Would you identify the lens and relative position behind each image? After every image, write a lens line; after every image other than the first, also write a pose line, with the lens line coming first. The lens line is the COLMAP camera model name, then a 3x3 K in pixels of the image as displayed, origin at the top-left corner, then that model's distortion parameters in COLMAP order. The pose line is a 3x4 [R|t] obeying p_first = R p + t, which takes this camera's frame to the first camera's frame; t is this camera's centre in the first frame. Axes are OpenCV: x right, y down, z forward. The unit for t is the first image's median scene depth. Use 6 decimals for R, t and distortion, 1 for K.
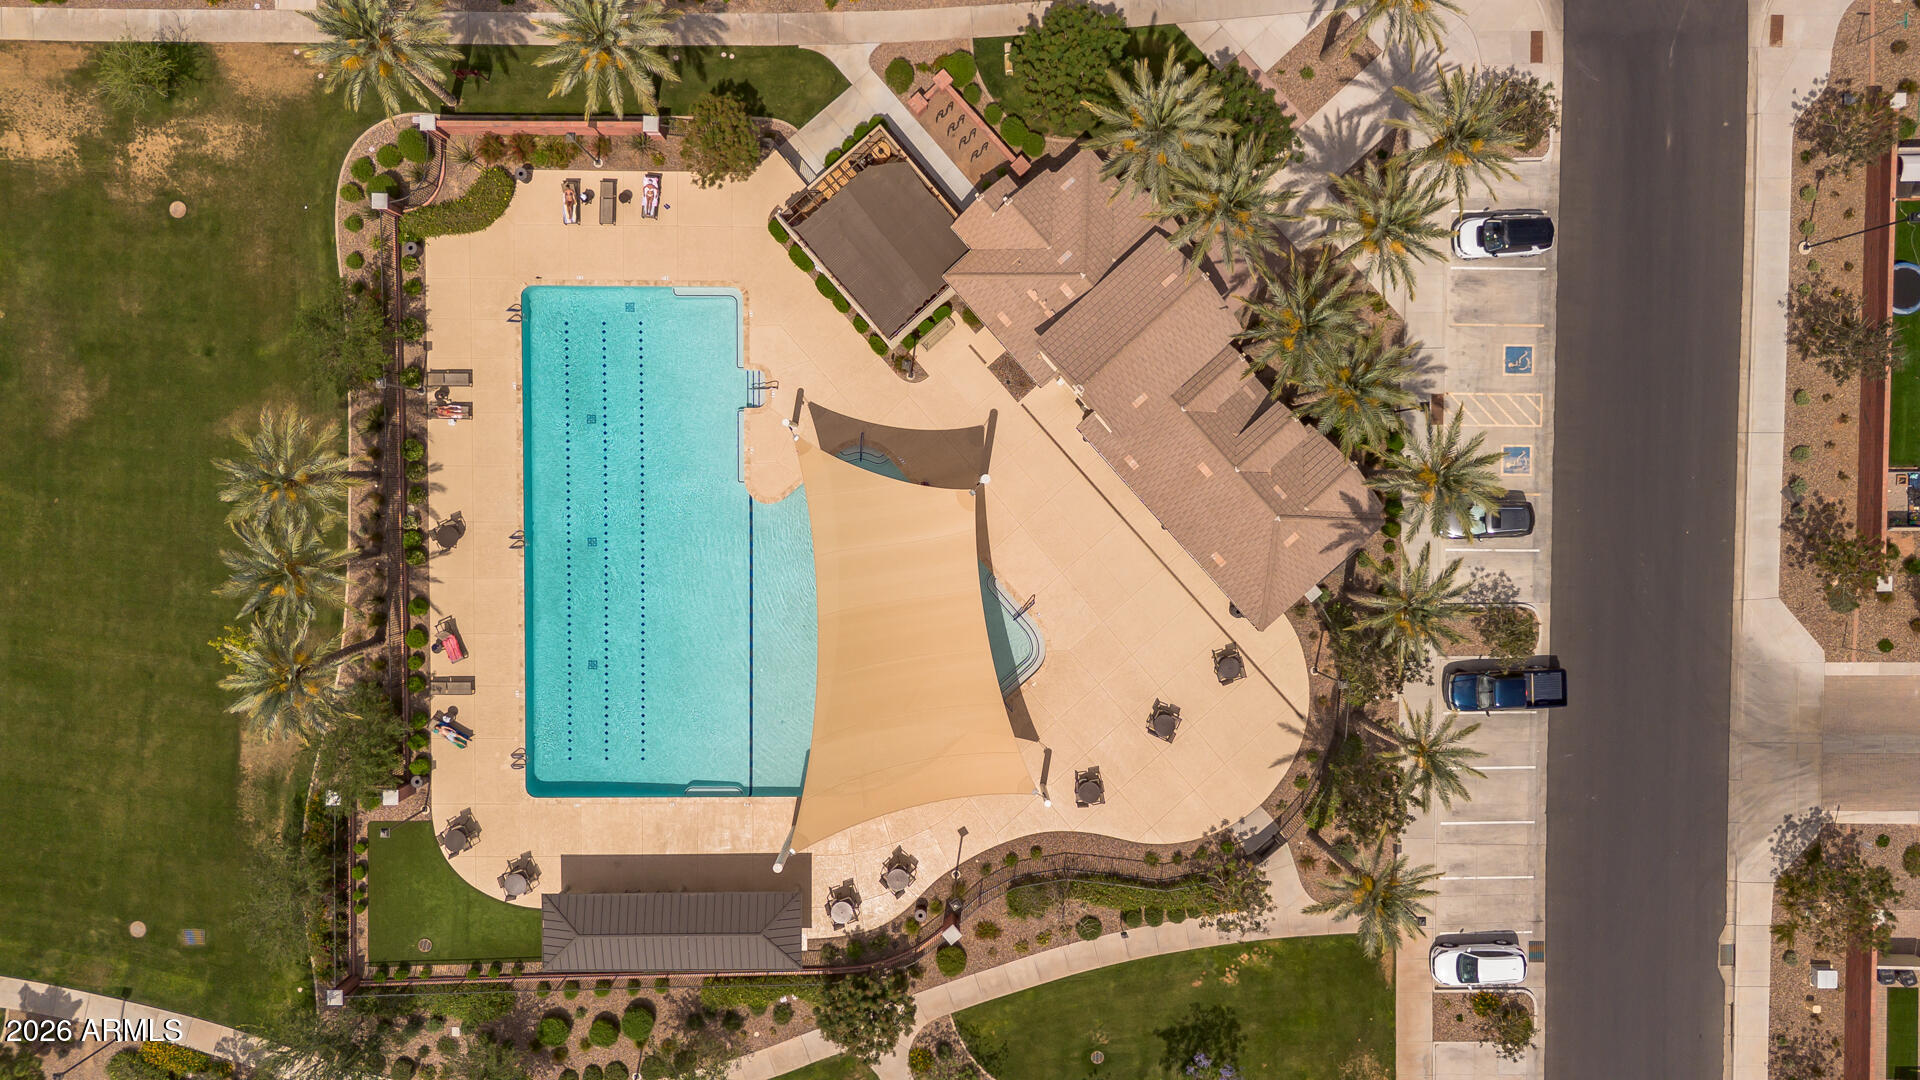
lens RADIAL K [[1367.4, 0, 963.3], [0, 1367.4, 542.7], [0, 0, 1]] dist [0.048388, -0.038376]
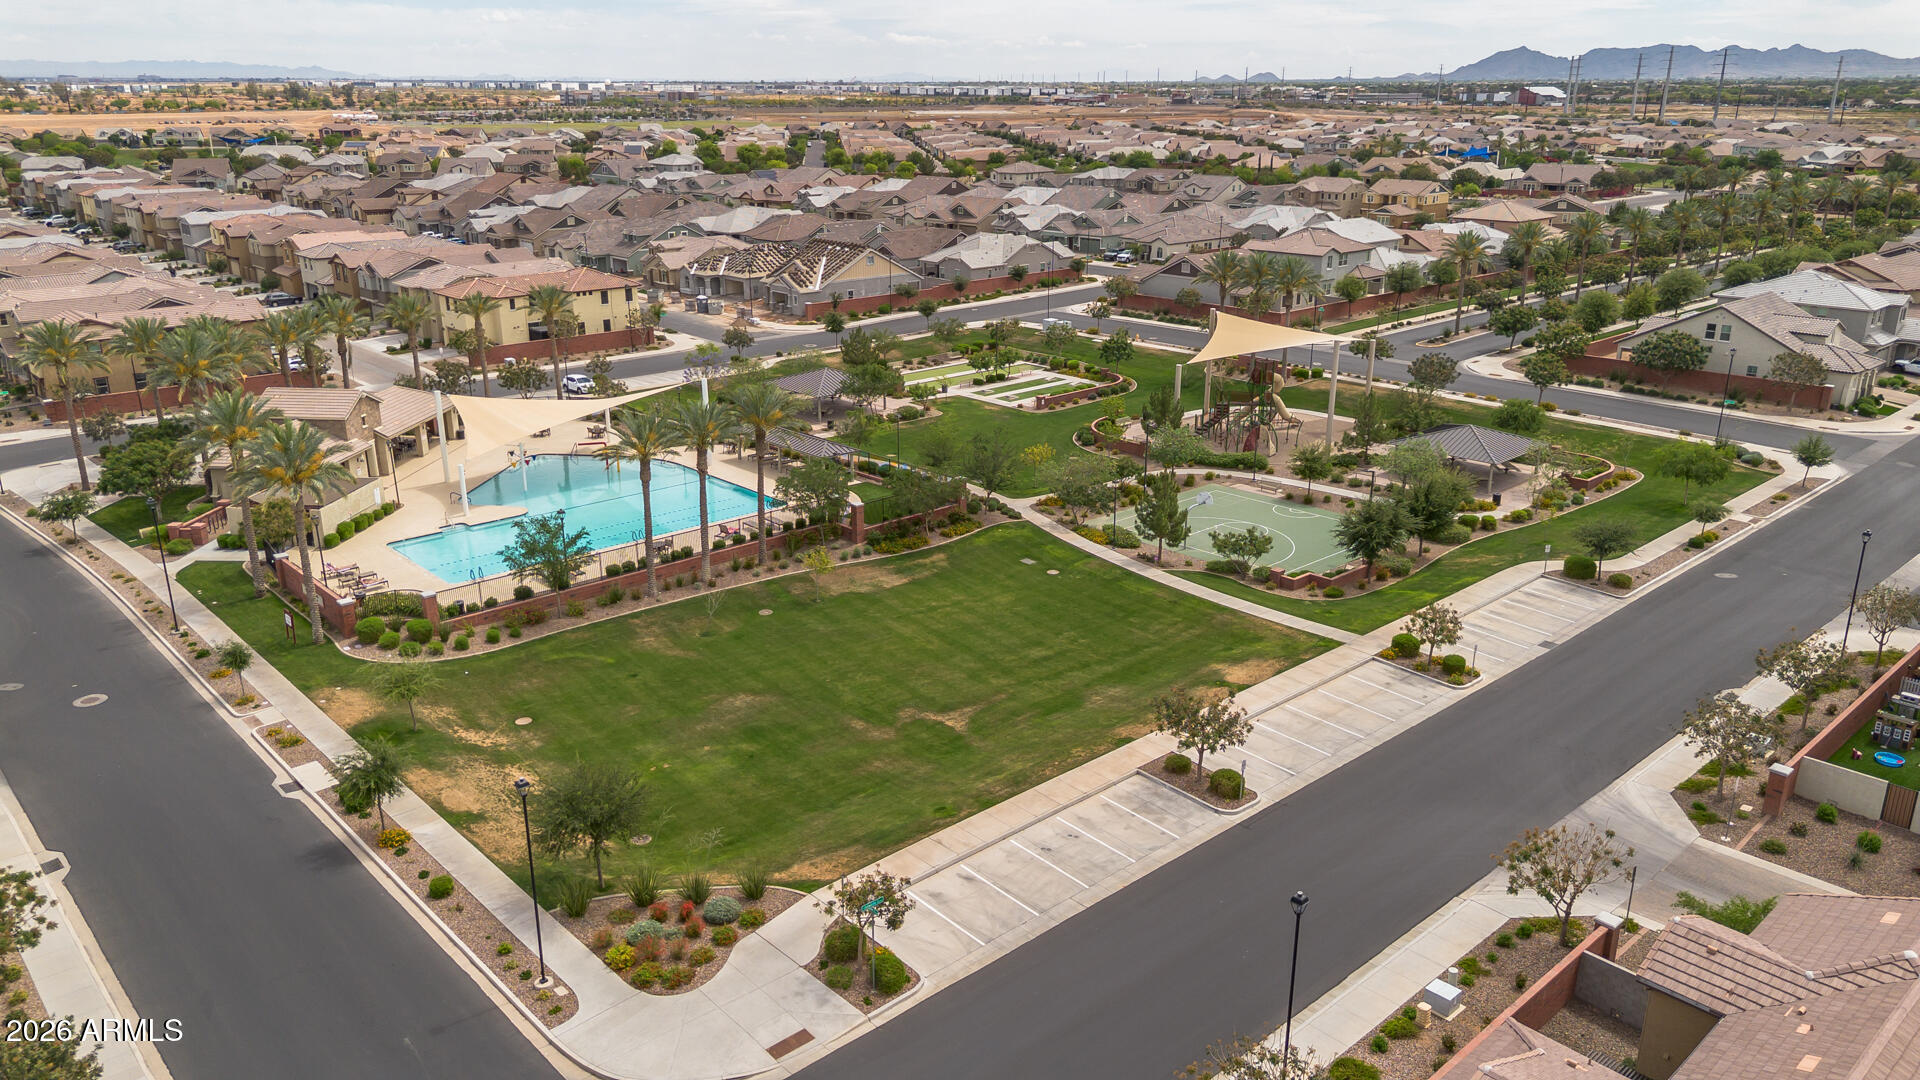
lens RADIAL K [[1367.4, 0, 960.8], [0, 1367.4, 547.7], [0, 0, 1]] dist [0.048388, -0.038376]
pose [[-0.676602, -0.238568, 0.696631, -1.474265], [0.735845, -0.254066, 0.627681, -0.612343], [0.027246, 0.937302, 0.347451, 0.536910]]
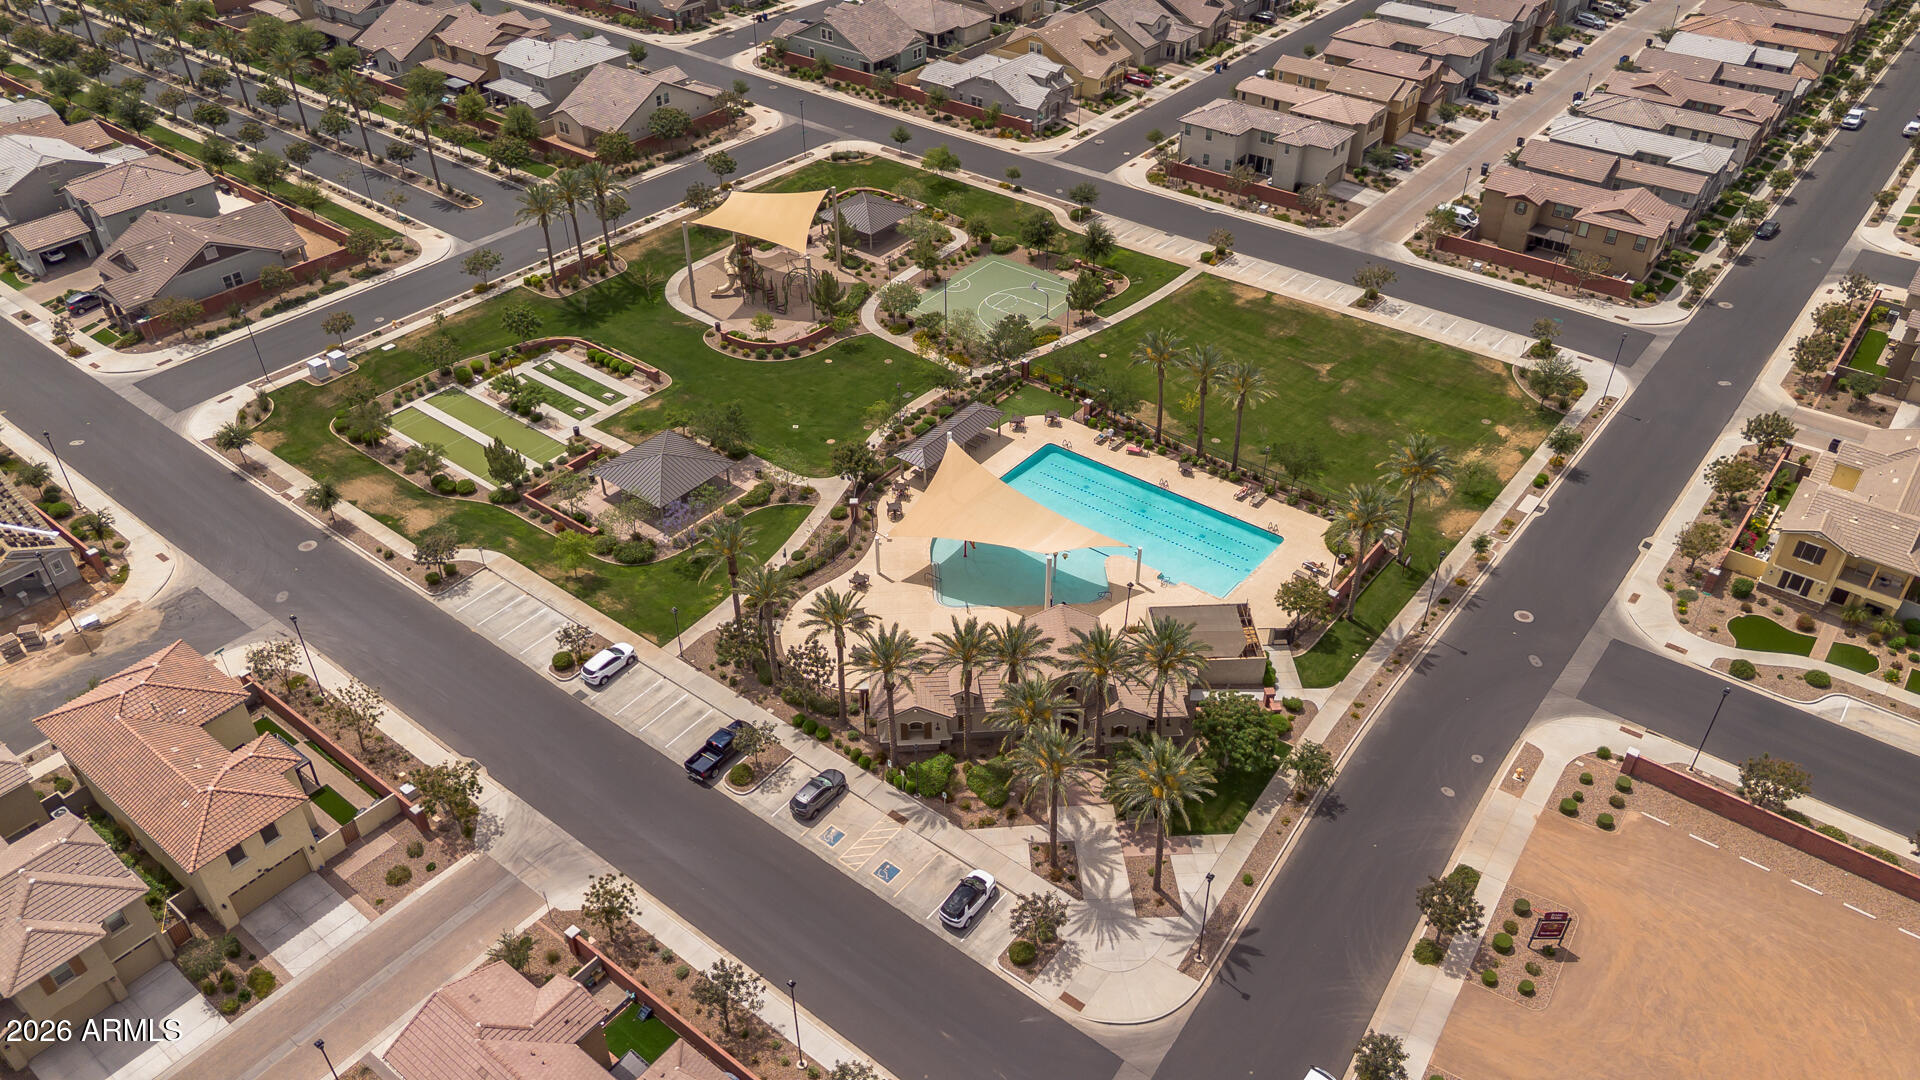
lens RADIAL K [[1367.4, 0, 957.3], [0, 1367.4, 536.3], [0, 0, 1]] dist [0.048388, -0.038376]
pose [[-0.621289, 0.464911, -0.630759, 1.041955], [-0.782992, -0.399557, 0.476736, -0.686077], [-0.030384, 0.790071, 0.612262, -0.073122]]
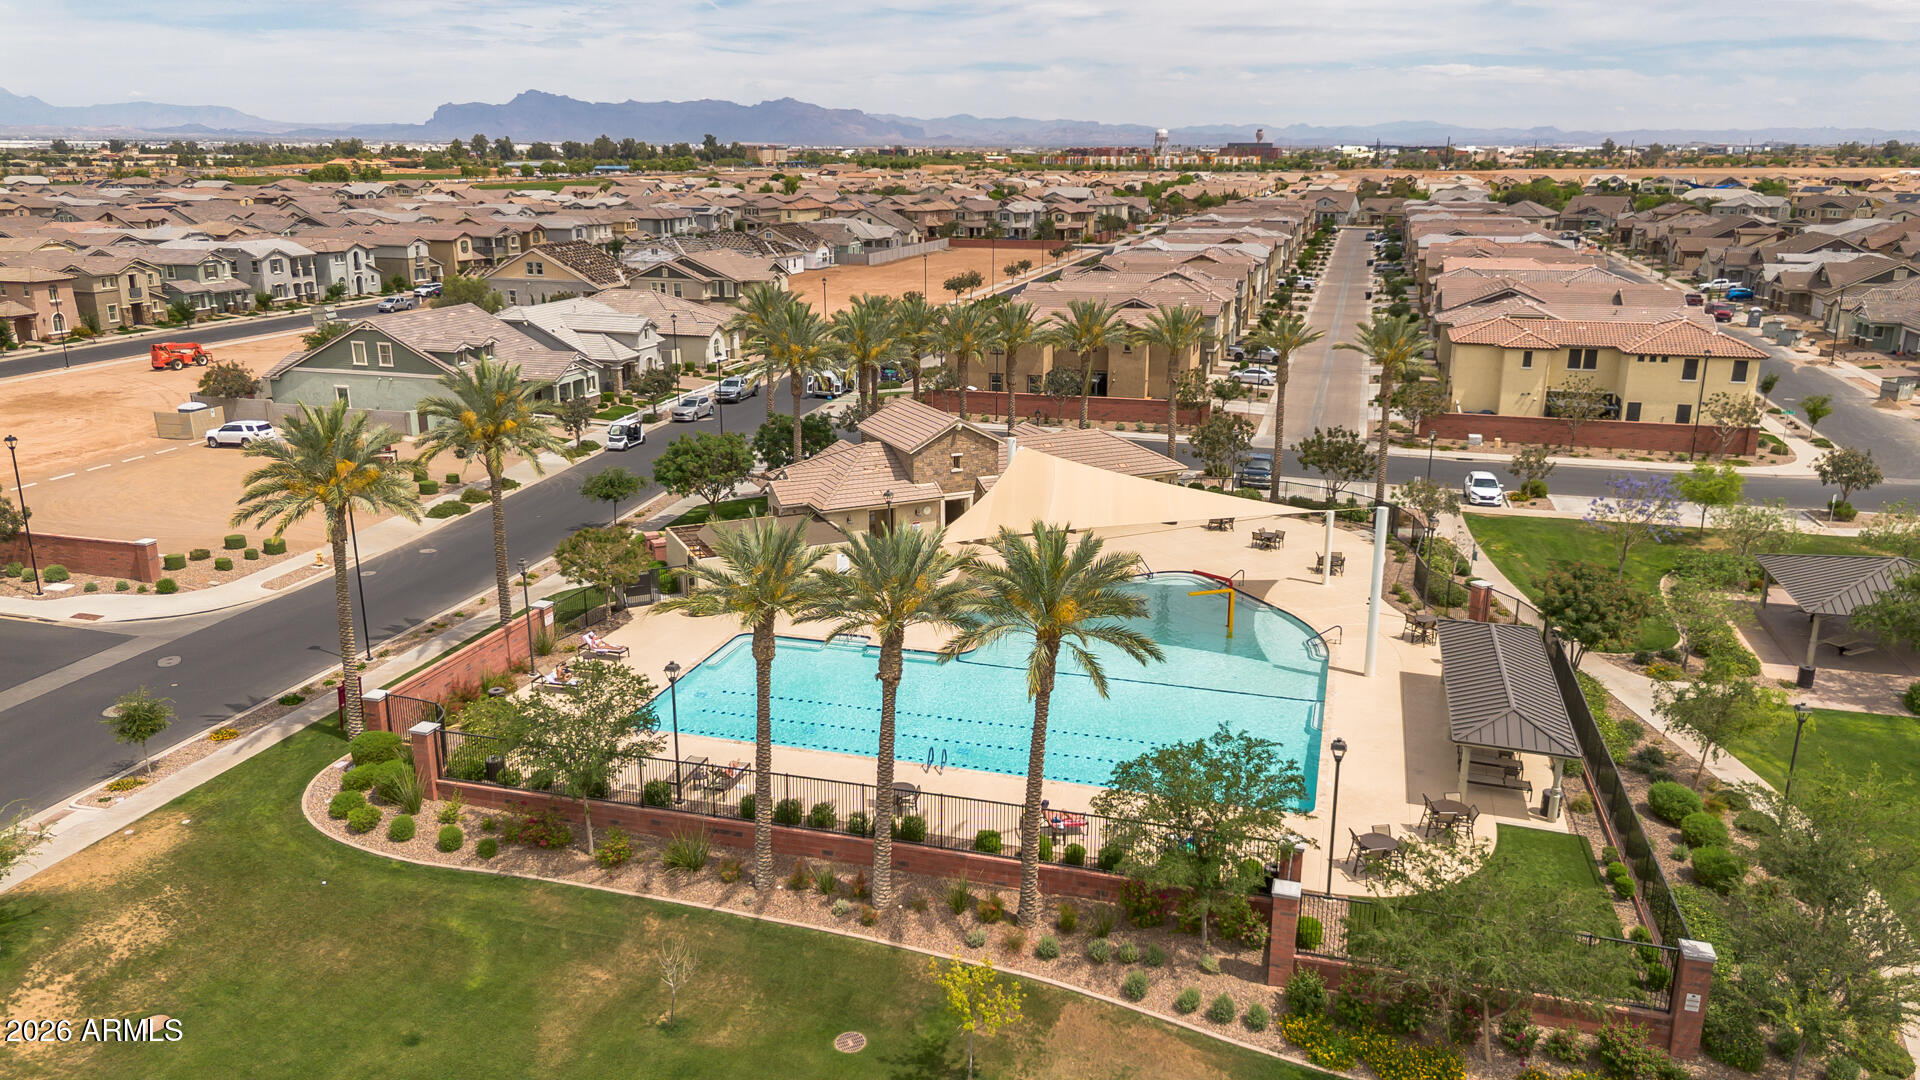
lens RADIAL K [[1367.4, 0, 957.7], [0, 1367.4, 541.2], [0, 0, 1]] dist [0.048388, -0.038376]
pose [[0.280004, -0.267024, 0.922115, -0.929039], [0.959290, 0.040921, -0.279443, 0.200601], [0.036884, 0.962821, 0.267611, 0.692487]]
